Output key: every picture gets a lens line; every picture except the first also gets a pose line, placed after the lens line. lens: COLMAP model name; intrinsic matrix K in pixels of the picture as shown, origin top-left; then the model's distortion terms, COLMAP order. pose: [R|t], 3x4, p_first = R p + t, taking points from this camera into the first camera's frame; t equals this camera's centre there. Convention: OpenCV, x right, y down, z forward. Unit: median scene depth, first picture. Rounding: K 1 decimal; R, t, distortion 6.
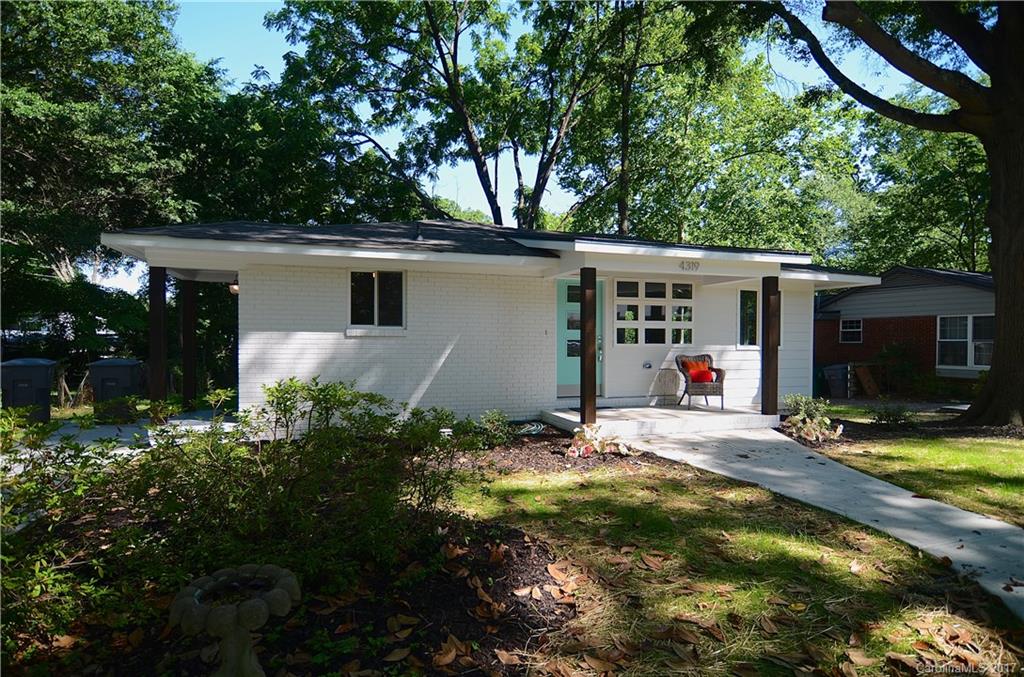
lens RADIAL K [[545.6, 0, 519.1], [0, 545.6, 342.0], [0, 0, 1]] dist [-0.007097, -0.009901]
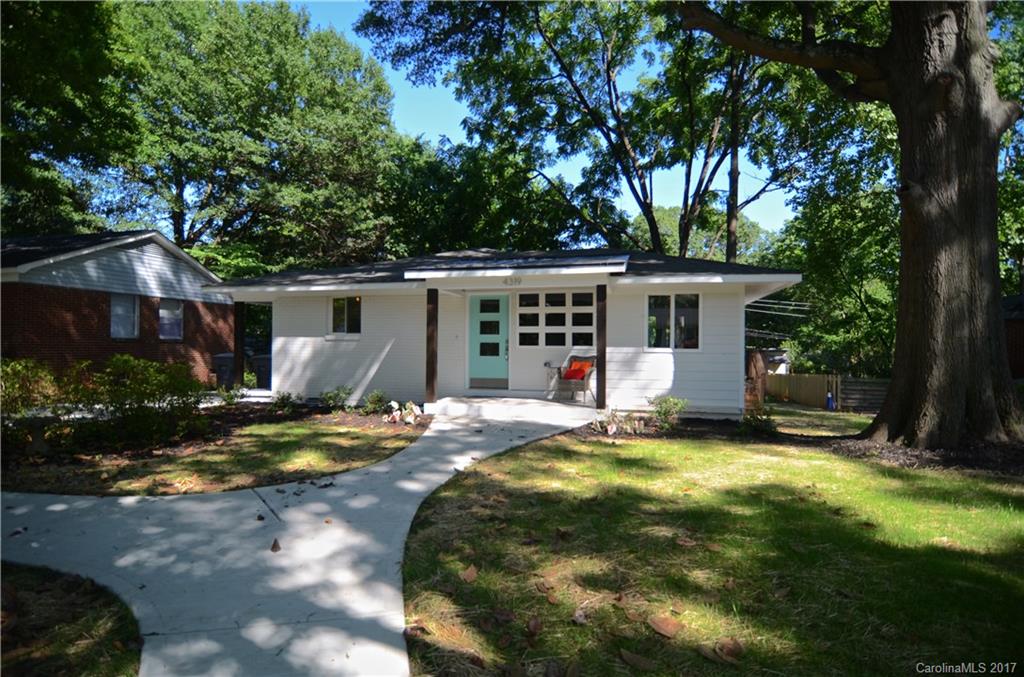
lens RADIAL K [[545.6, 0, 513.2], [0, 545.6, 340.1], [0, 0, 1]] dist [-0.007097, -0.009901]
pose [[0.849627, -0.004738, -0.527363, 0.789295], [-0.004779, 0.999849, -0.016682, 0.010776], [0.527363, 0.016694, 0.849476, -0.033333]]
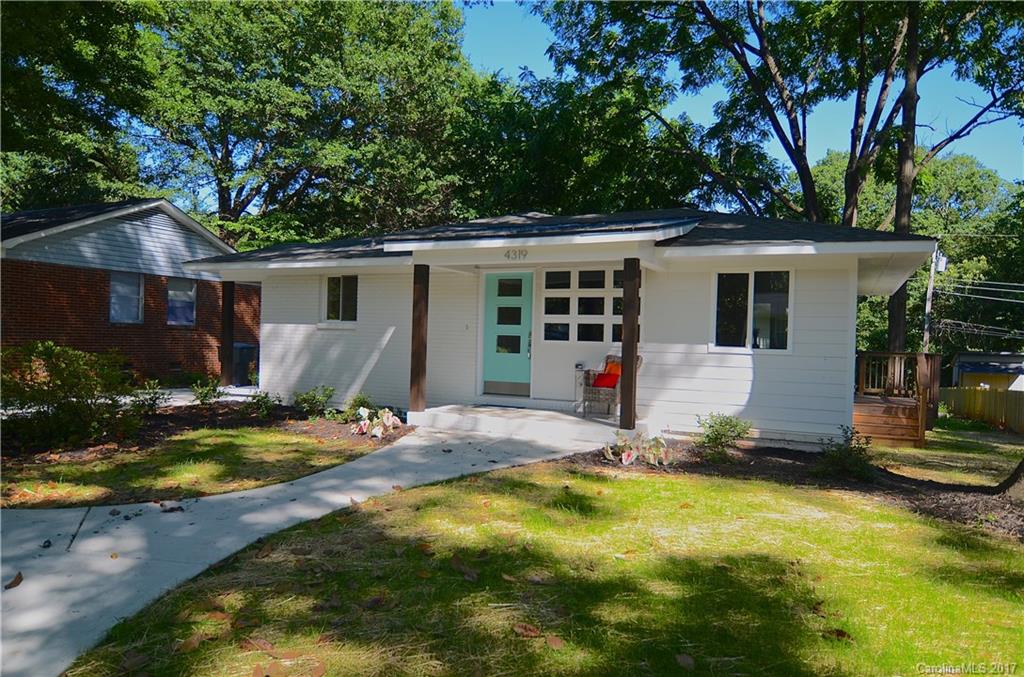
lens RADIAL K [[693.8, 0, 510.6], [0, 693.8, 340.7], [0, 0, 1]] dist [-0.008429, -0.001935]
pose [[0.722977, 0.017119, -0.690660, 0.920727], [-0.025082, 0.999684, -0.001476, 0.006955], [0.690417, 0.018390, 0.723178, 0.119392]]
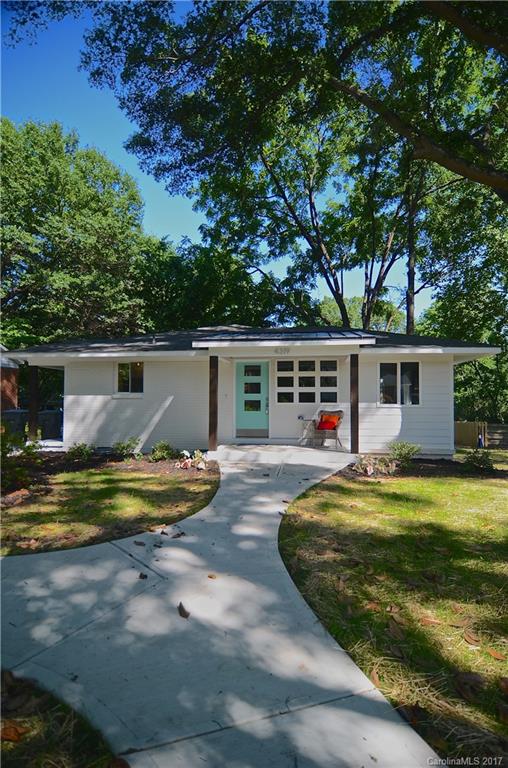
lens RADIAL K [[409.2, 0, 267.8], [0, 409.2, 387.6], [0, 0, 1]] dist [-0.007097, -0.009901]
pose [[0.907165, -0.015410, -0.420493, 0.616964], [-0.000474, 0.999291, -0.037644, 0.004234], [0.420775, 0.034349, 0.906515, -0.034190]]
